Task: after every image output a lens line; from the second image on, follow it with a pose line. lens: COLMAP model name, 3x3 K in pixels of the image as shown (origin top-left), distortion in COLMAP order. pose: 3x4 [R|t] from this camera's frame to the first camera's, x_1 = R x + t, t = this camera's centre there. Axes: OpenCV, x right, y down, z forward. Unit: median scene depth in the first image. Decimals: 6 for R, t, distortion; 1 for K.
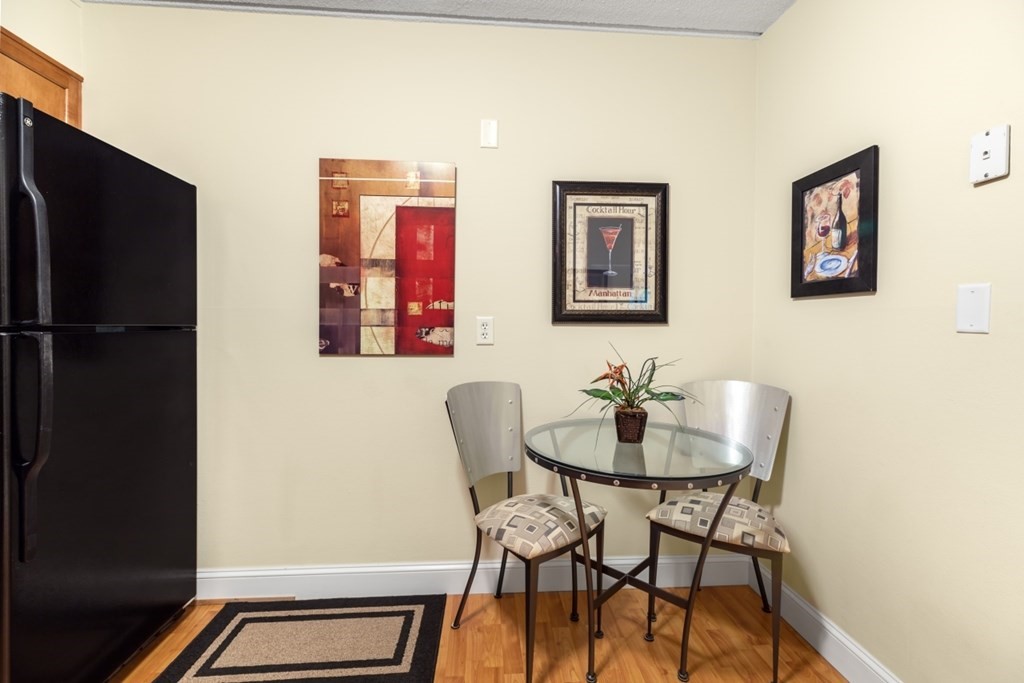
lens RADIAL K [[463.0, 0, 512.4], [0, 463.0, 330.2], [0, 0, 1]] dist [0.002722, 0.000951]
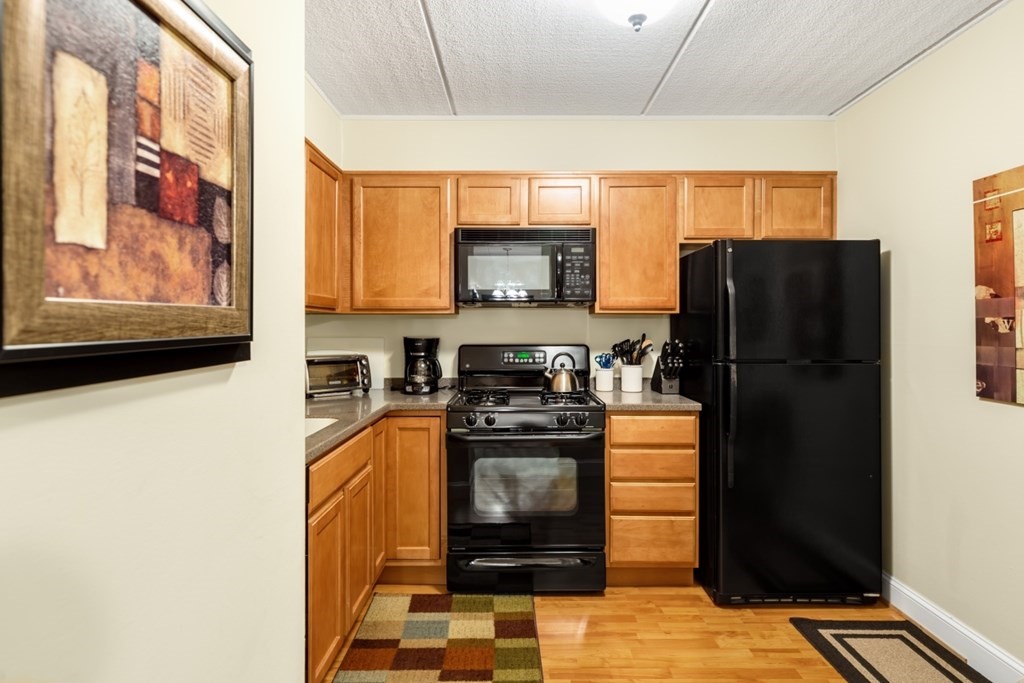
lens RADIAL K [[550.4, 0, 515.0], [0, 550.4, 333.3], [0, 0, 1]] dist [0.002616, 0.000755]
pose [[-0.065565, -0.000601, -0.997848, 0.715157], [-0.010585, 0.999944, 0.000093, -0.062854], [0.997792, 0.010569, -0.065568, 0.176212]]
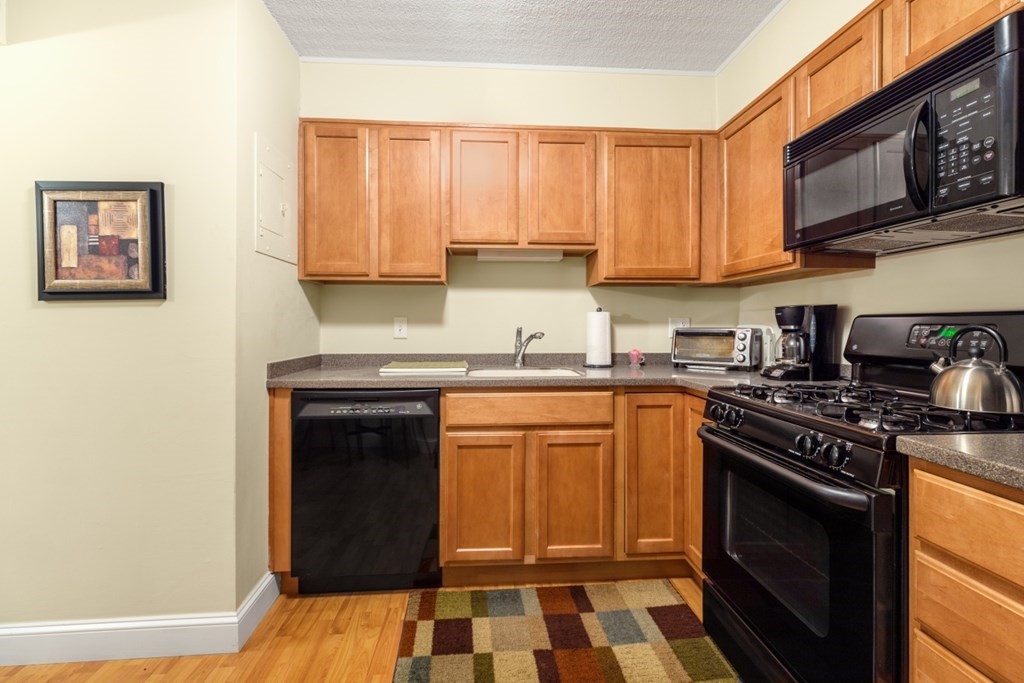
lens RADIAL K [[463.0, 0, 517.5], [0, 463.0, 326.3], [0, 0, 1]] dist [0.002722, 0.000951]
pose [[-0.999842, -0.007132, -0.016310, -0.269410], [-0.007339, 0.999893, 0.012633, -0.008914], [0.016218, 0.012751, -0.999787, 0.814953]]
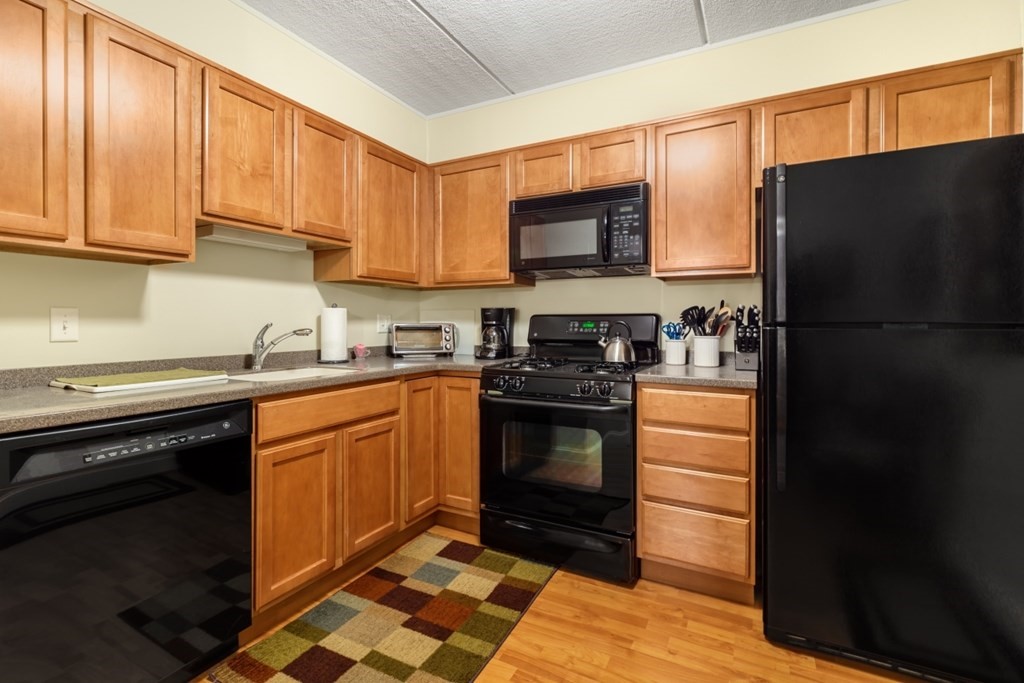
lens RADIAL K [[463.0, 0, 513.0], [0, 463.0, 325.2], [0, 0, 1]] dist [0.002722, 0.000951]
pose [[-0.517860, -0.001767, -0.855463, 0.348363], [-0.012924, 0.999900, 0.005758, 0.000181], [0.855368, 0.014038, -0.517831, 0.620758]]
